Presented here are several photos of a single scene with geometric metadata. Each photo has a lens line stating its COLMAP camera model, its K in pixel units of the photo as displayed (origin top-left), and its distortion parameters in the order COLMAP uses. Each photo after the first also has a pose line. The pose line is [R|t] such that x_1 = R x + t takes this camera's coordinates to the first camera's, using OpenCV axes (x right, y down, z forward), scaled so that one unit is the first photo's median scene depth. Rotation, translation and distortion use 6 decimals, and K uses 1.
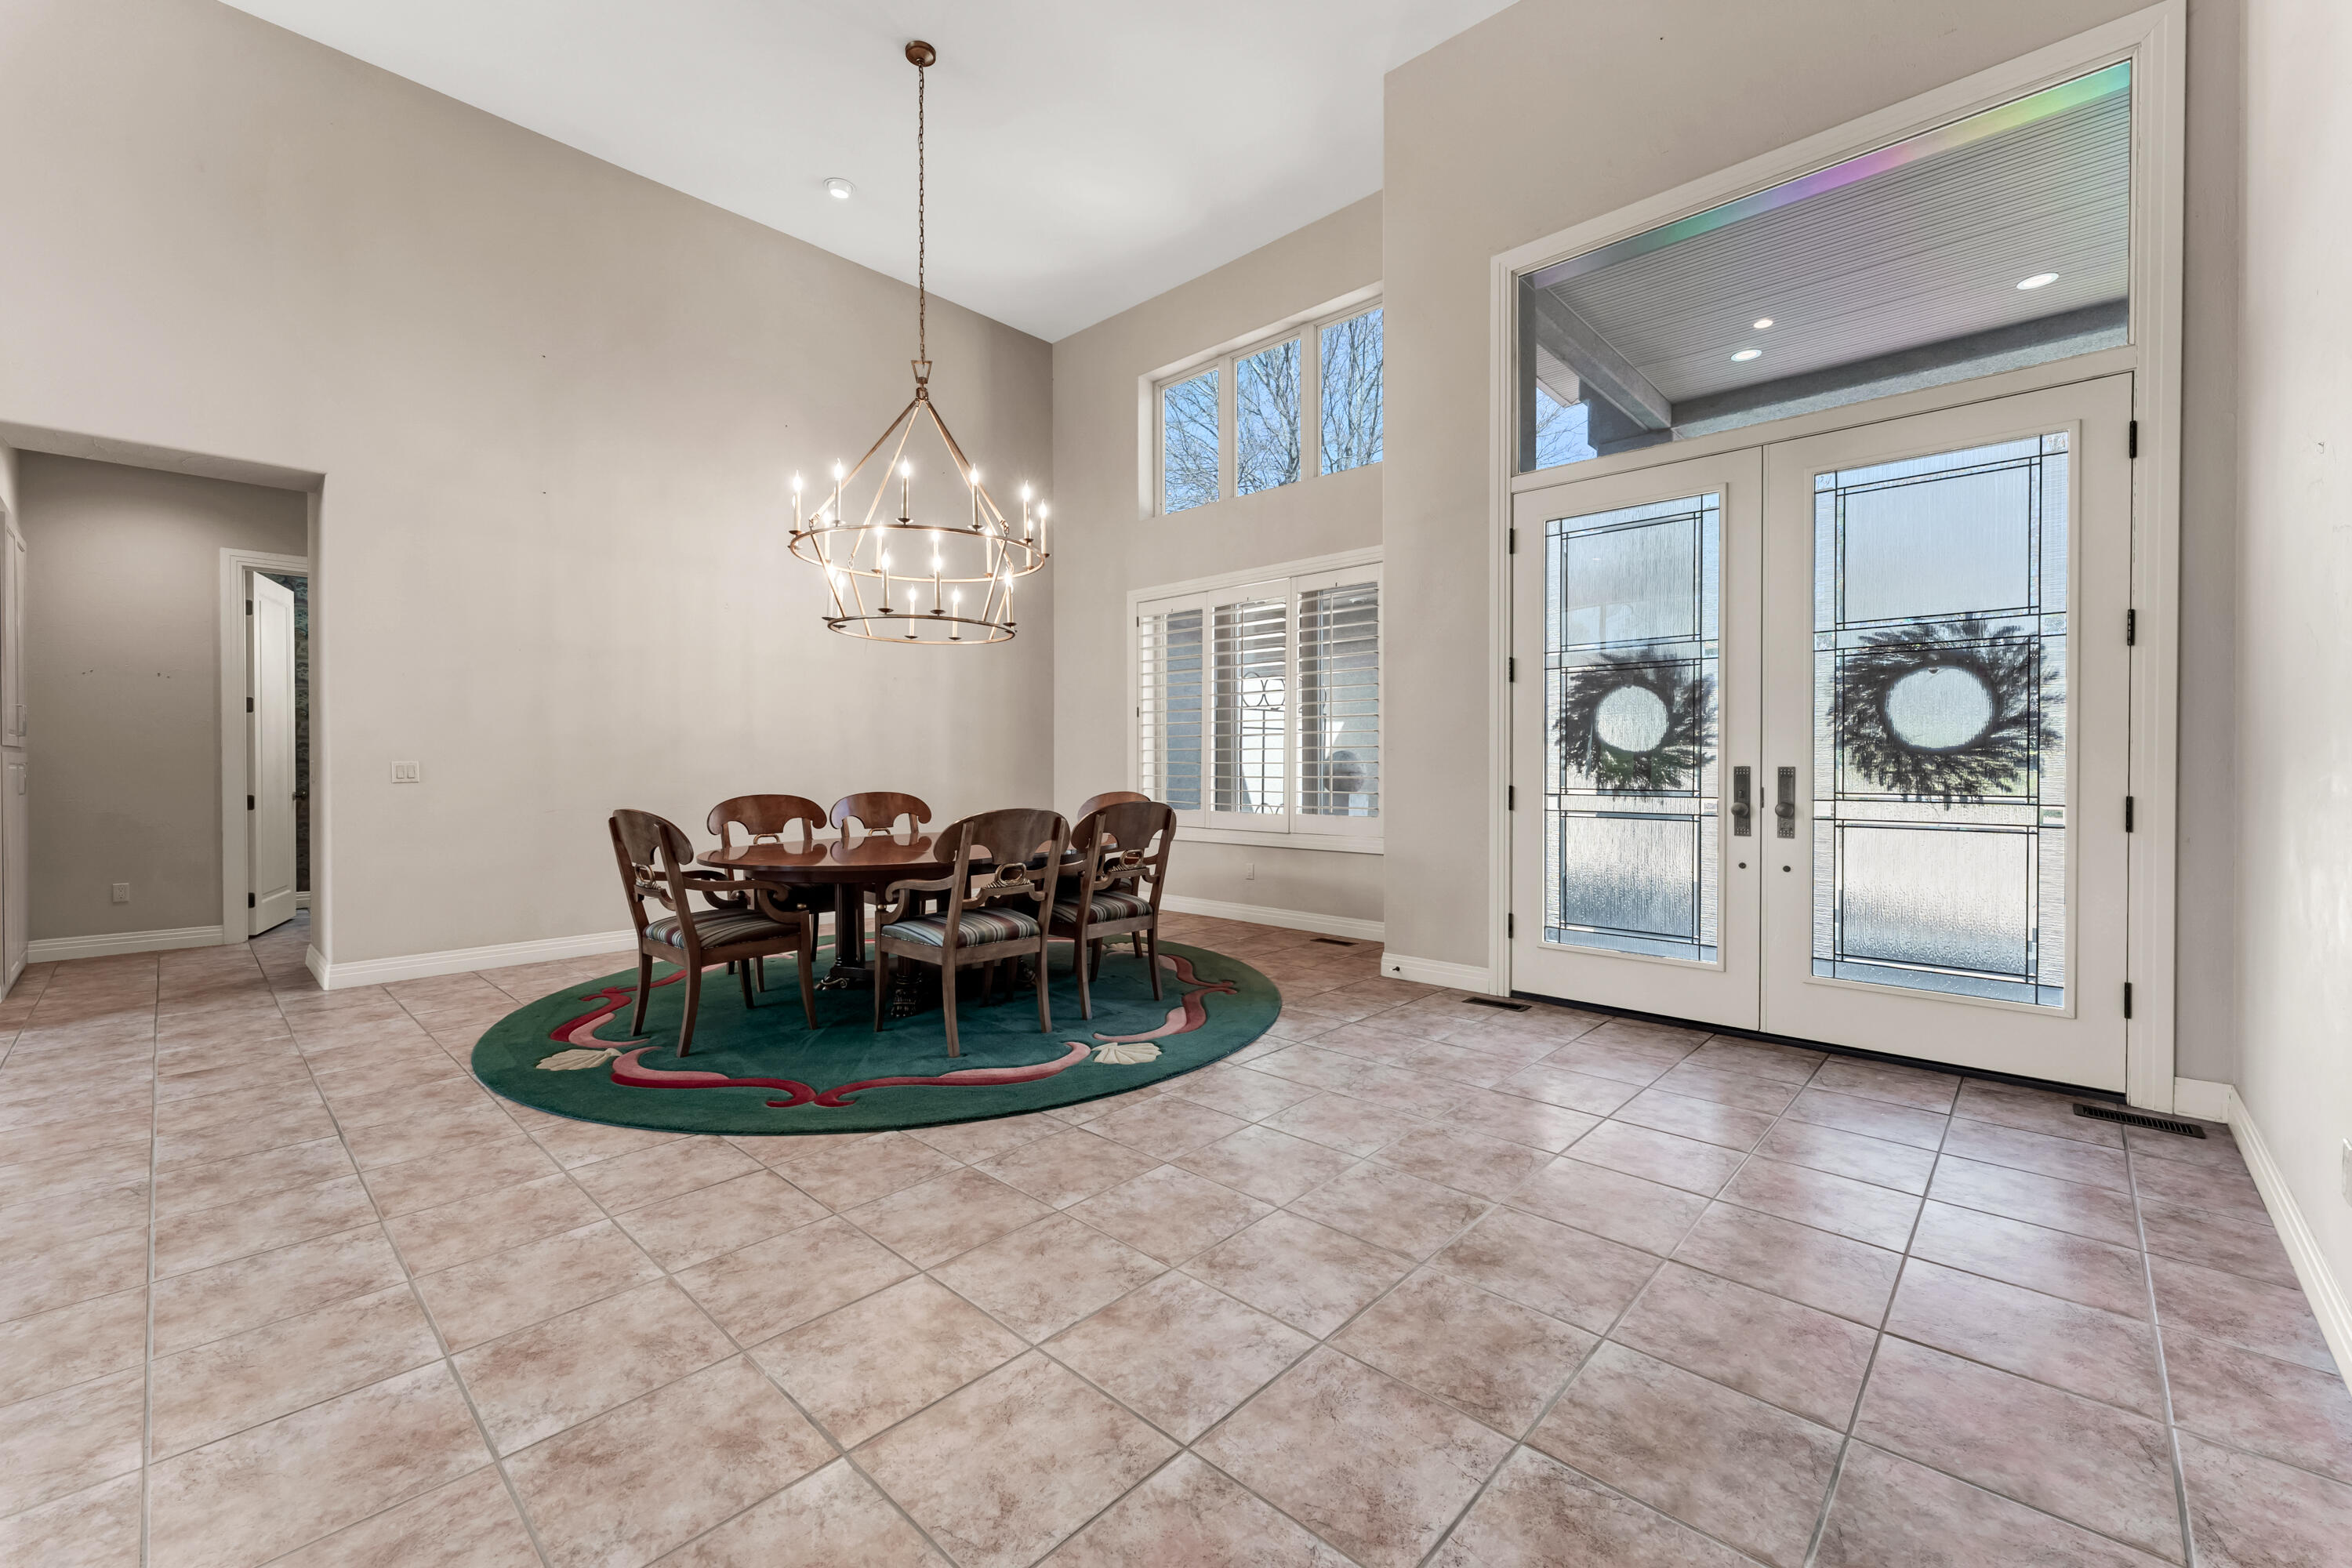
lens RADIAL K [[957.6, 0, 1183.5], [0, 957.6, 770.9], [0, 0, 1]] dist [-0.004079, 0.001409]
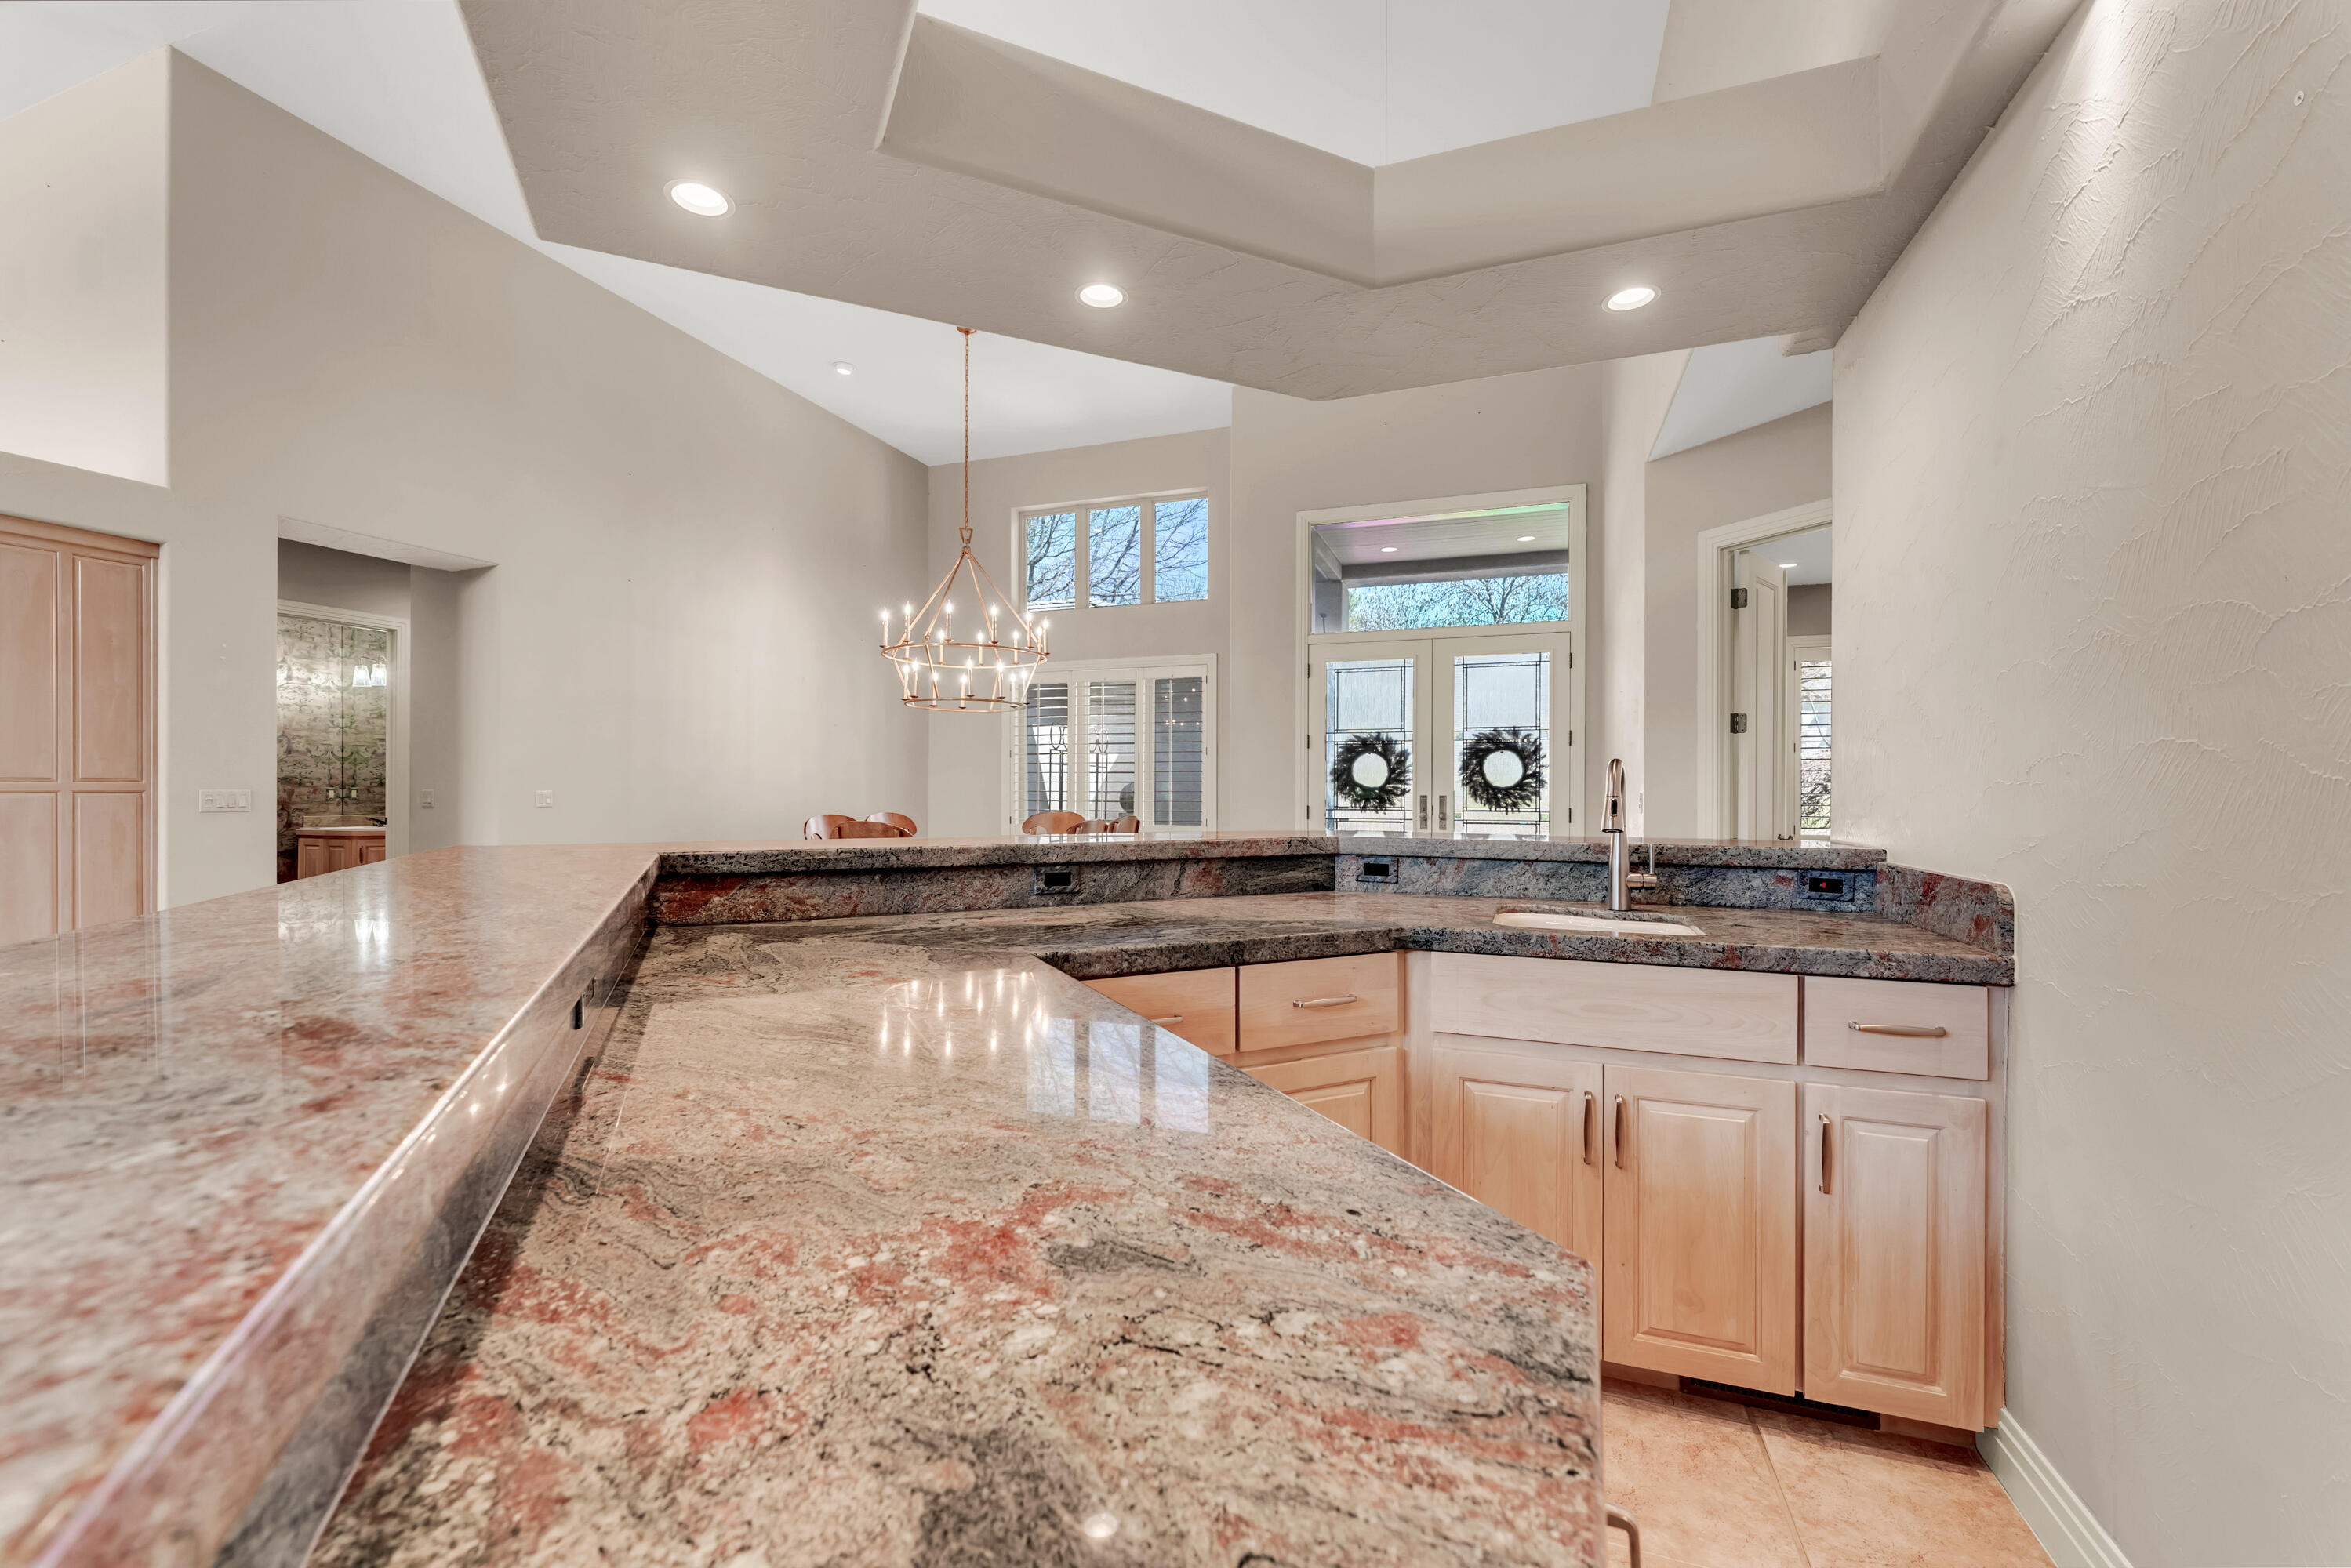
lens RADIAL K [[957.0, 0, 1170.9], [0, 957.0, 786.7], [0, 0, 1]] dist [-0.004079, 0.001409]
pose [[0.920674, 0.006969, 0.390270, -0.788839], [-0.002745, 0.999931, -0.011379, 0.002738], [-0.390322, 0.009405, 0.920630, -0.744112]]
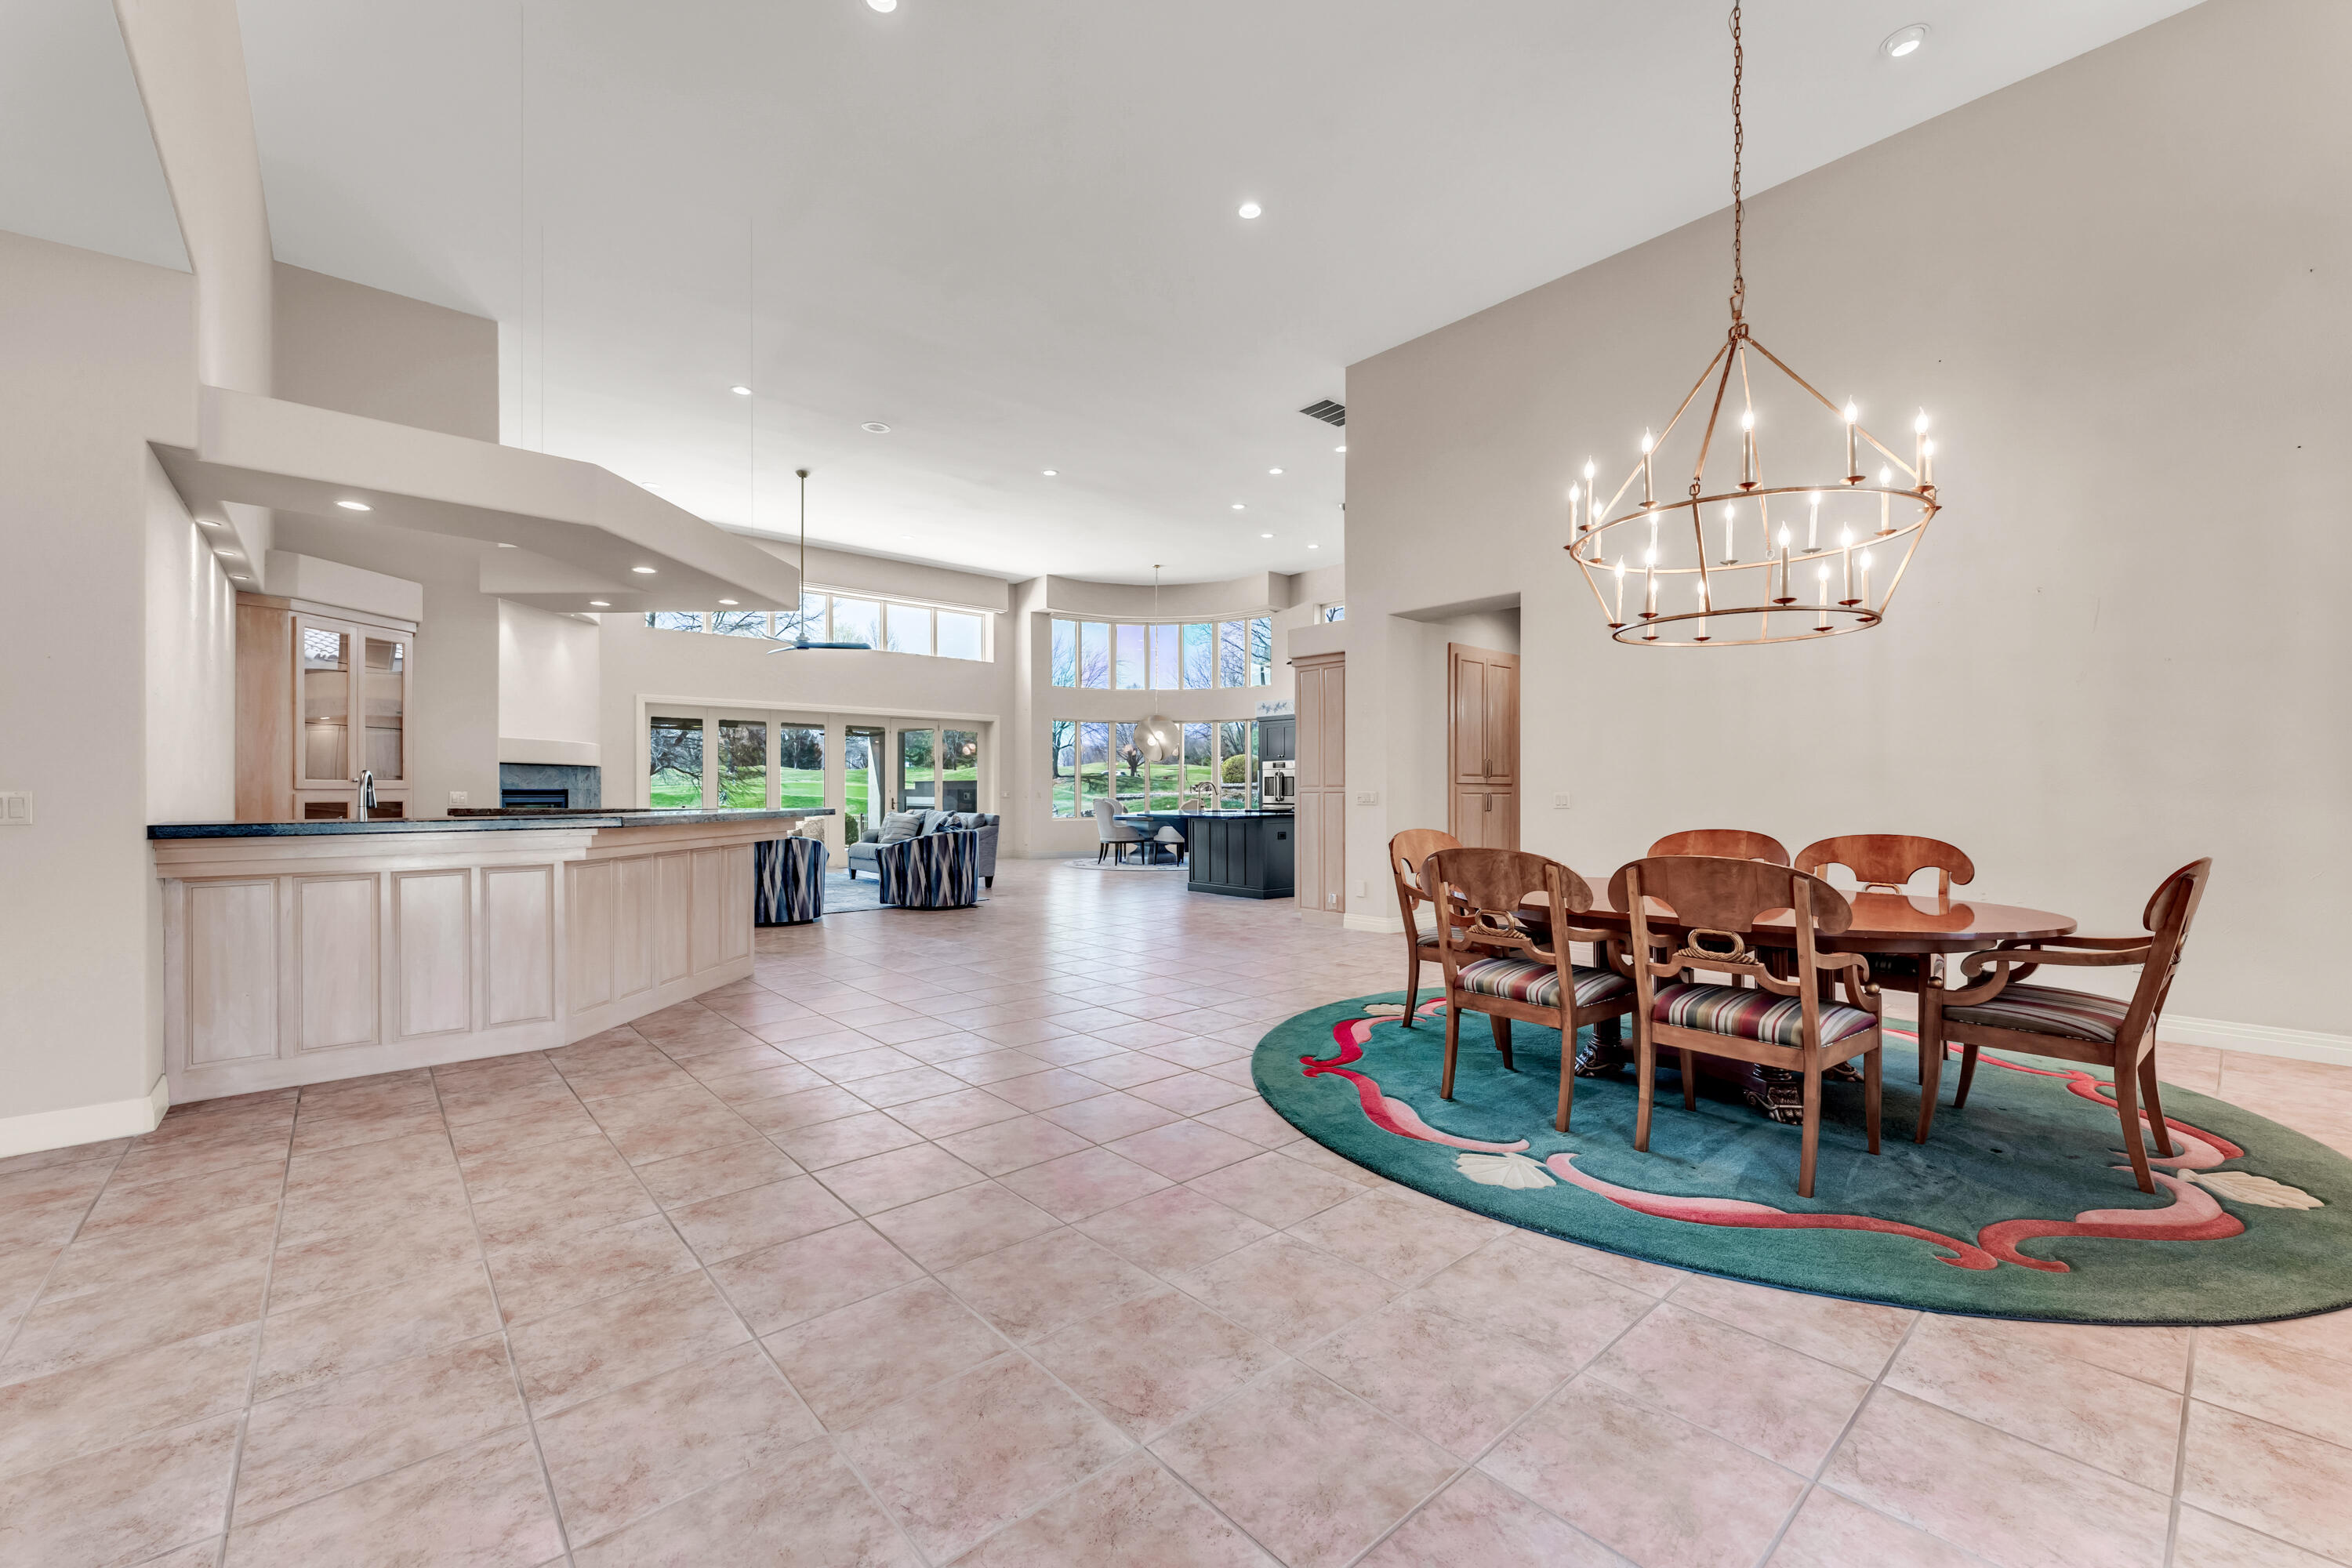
lens RADIAL K [[957.6, 0, 1157.1], [0, 957.6, 795.5], [0, 0, 1]] dist [-0.004079, 0.001409]
pose [[-0.122467, 0.006435, -0.992452, 0.587801], [-0.010895, 0.999910, 0.007828, -0.009890], [0.992413, 0.011771, -0.122386, 0.640583]]
